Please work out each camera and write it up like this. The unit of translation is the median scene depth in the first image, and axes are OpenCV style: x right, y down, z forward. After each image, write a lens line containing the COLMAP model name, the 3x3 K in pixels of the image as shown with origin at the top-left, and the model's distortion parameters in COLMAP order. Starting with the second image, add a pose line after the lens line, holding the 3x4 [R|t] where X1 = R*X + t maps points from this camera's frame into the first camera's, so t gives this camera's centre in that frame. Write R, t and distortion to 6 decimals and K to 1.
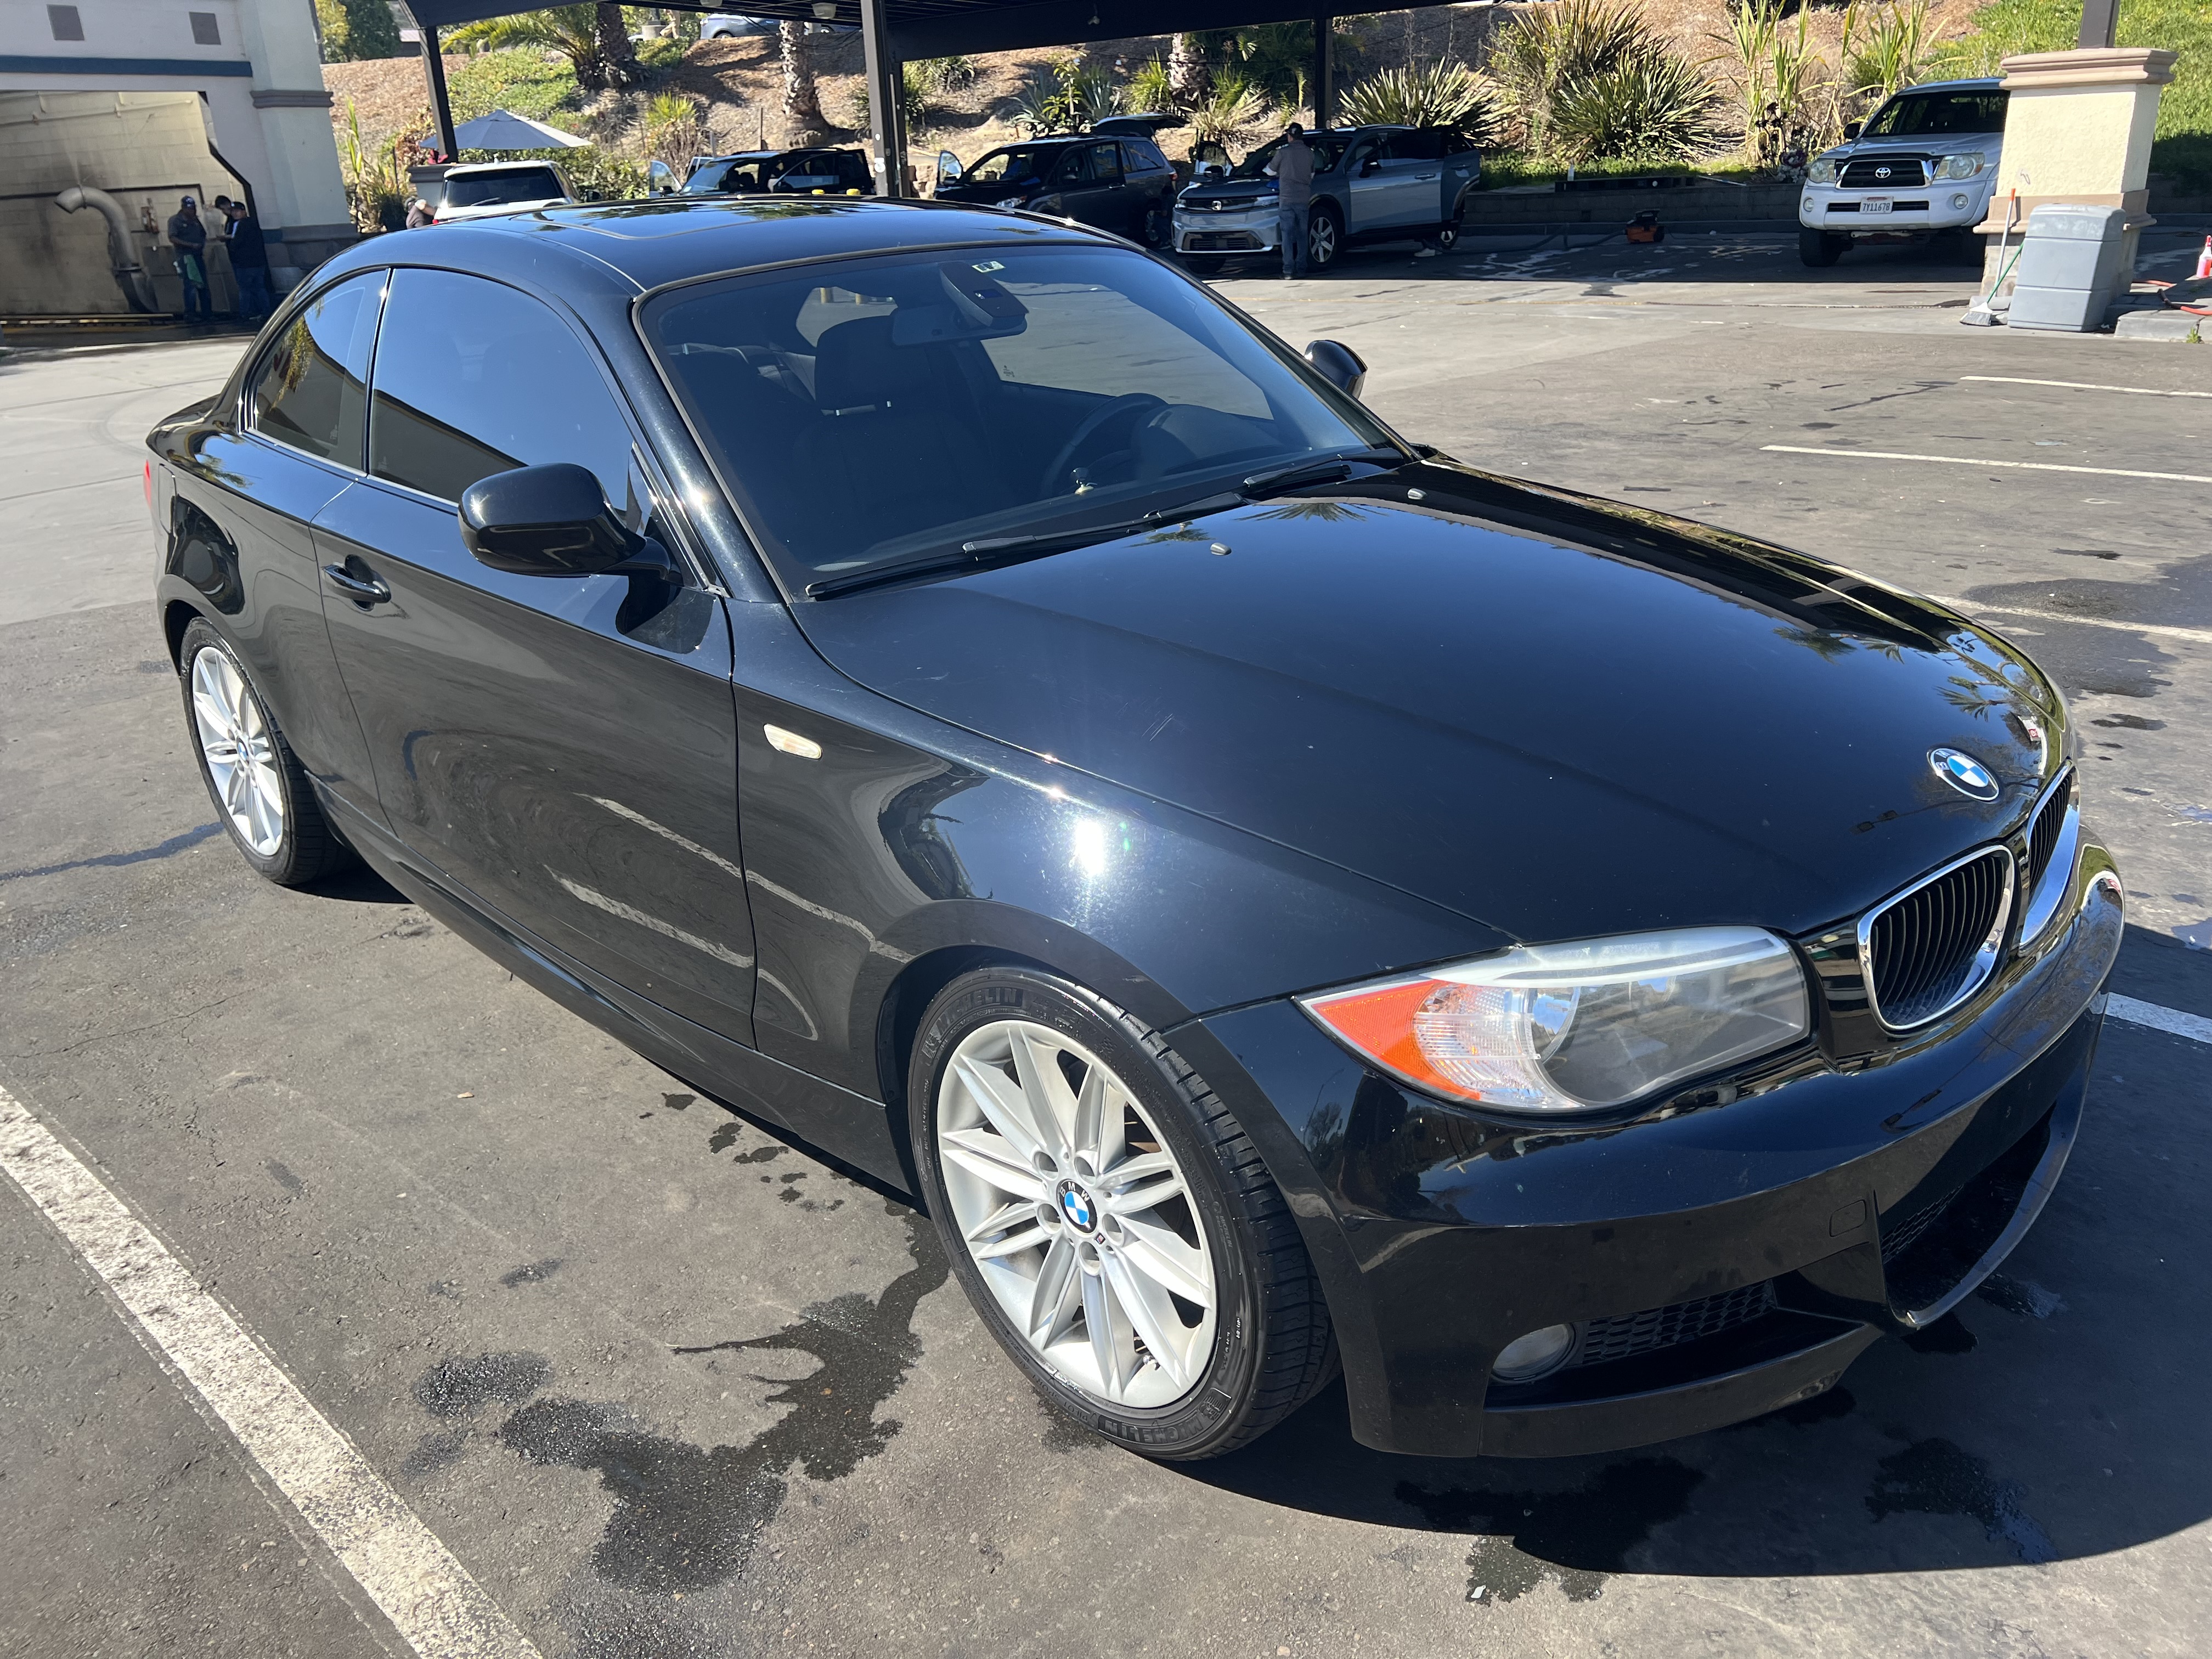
lens RADIAL K [[1654.6, 0, 1101.3], [0, 1654.6, 837.2], [0, 0, 1]] dist [0.062130, -0.073874]
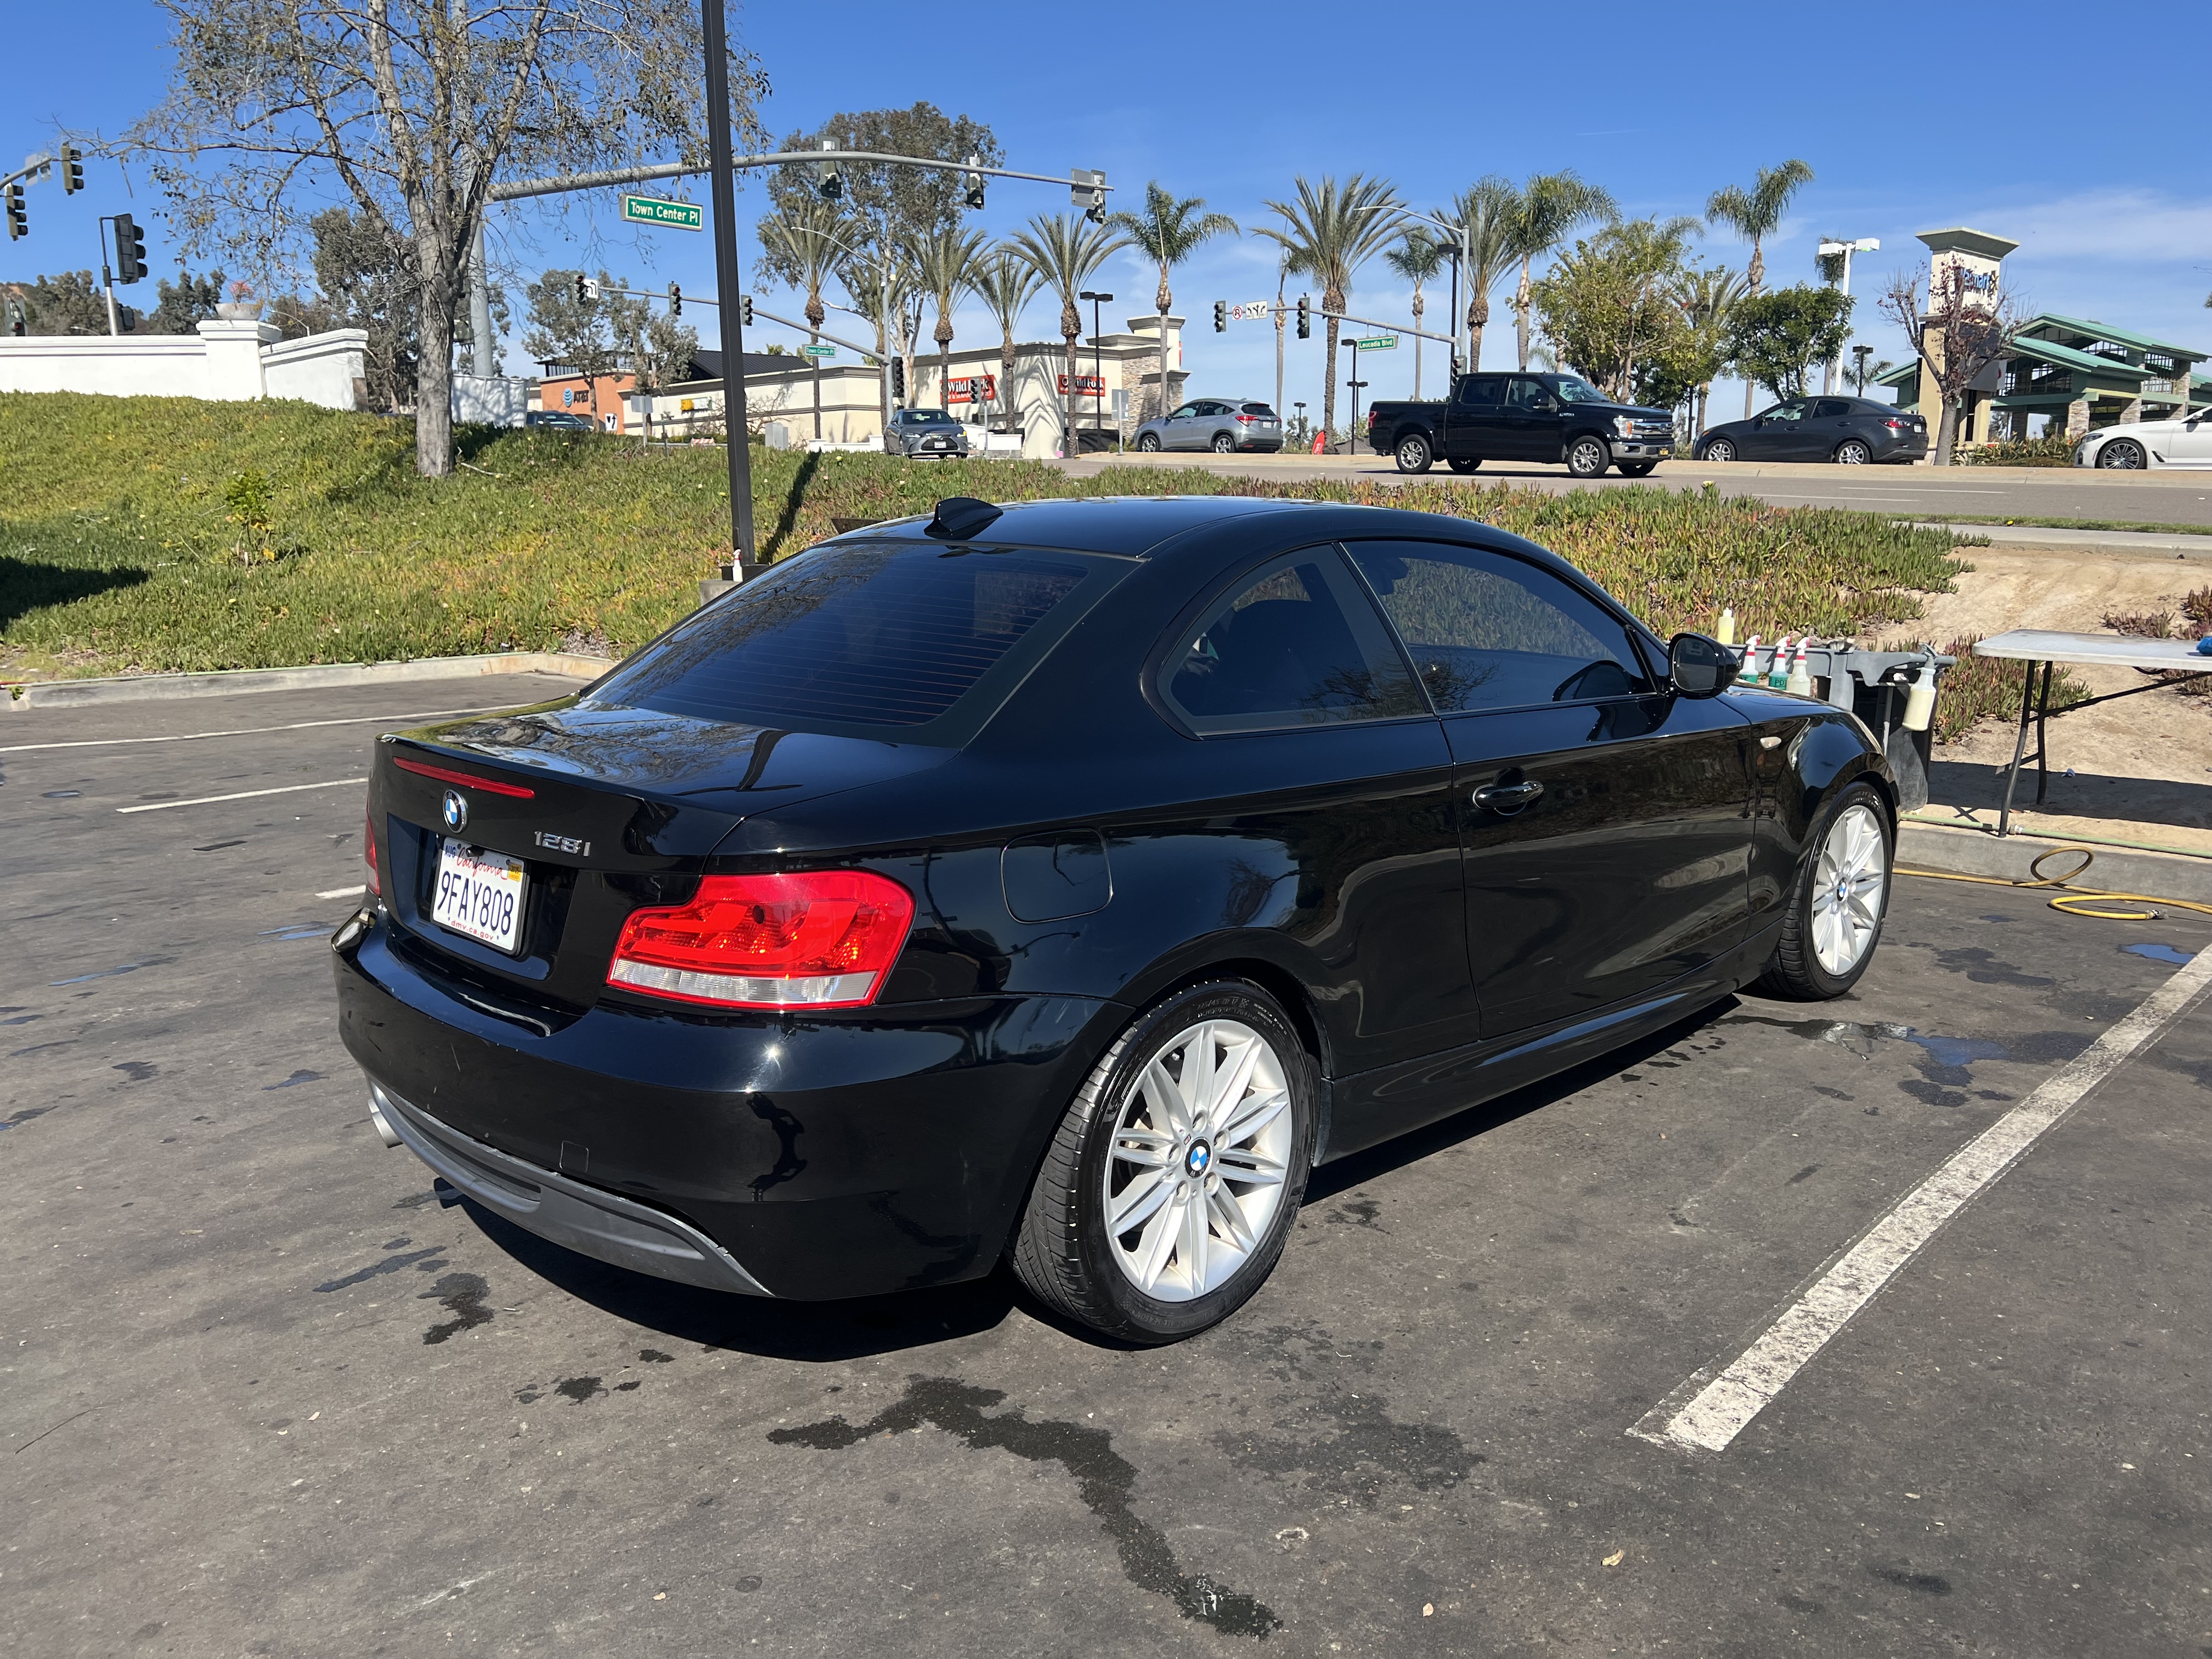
lens RADIAL K [[1669.3, 0, 1106.0], [0, 1669.3, 829.5], [0, 0, 1]] dist [0.039155, -0.031202]
pose [[0.002358, -0.154832, 0.987938, -0.170999], [0.386138, 0.911457, 0.141924, -0.043218], [-0.922438, 0.381146, 0.061936, 0.129050]]
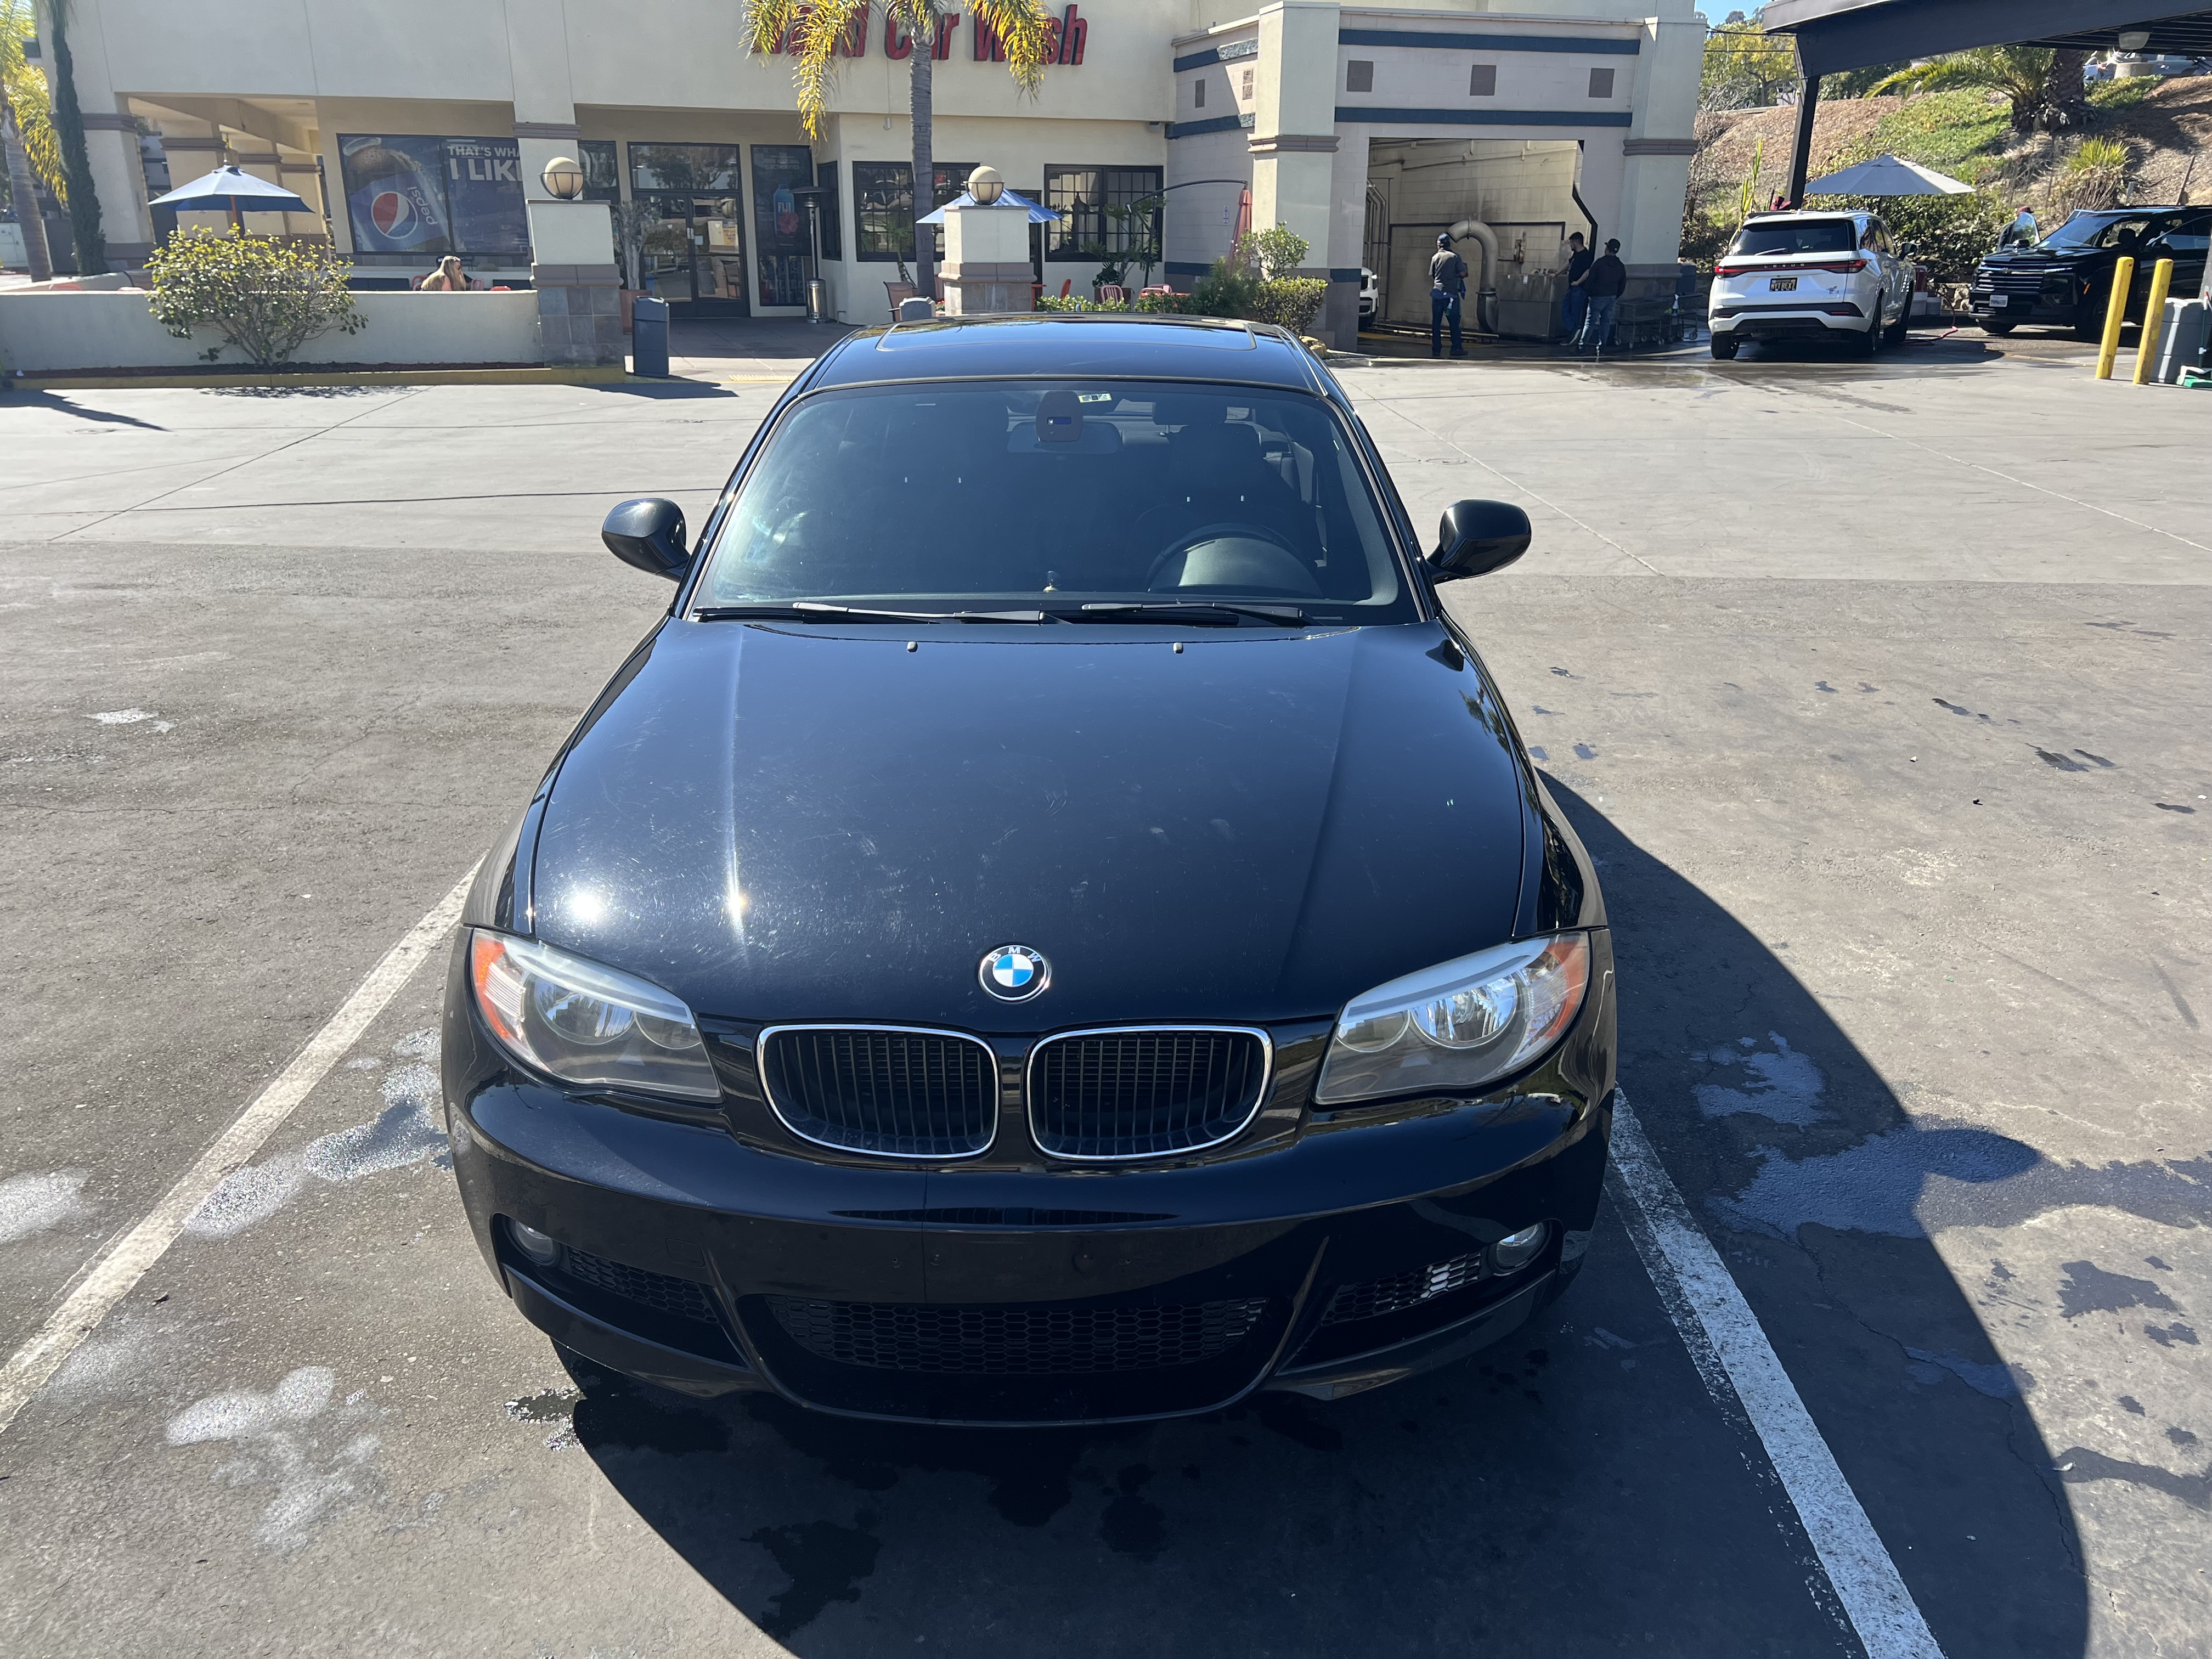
lens RADIAL K [[1654.6, 0, 1101.3], [0, 1654.6, 837.2], [0, 0, 1]] dist [0.062130, -0.073874]
pose [[0.702106, 0.282283, -0.653730, 0.087576], [-0.292262, 0.951413, 0.096935, -0.017167], [0.649330, 0.123002, 0.750494, 0.014672]]
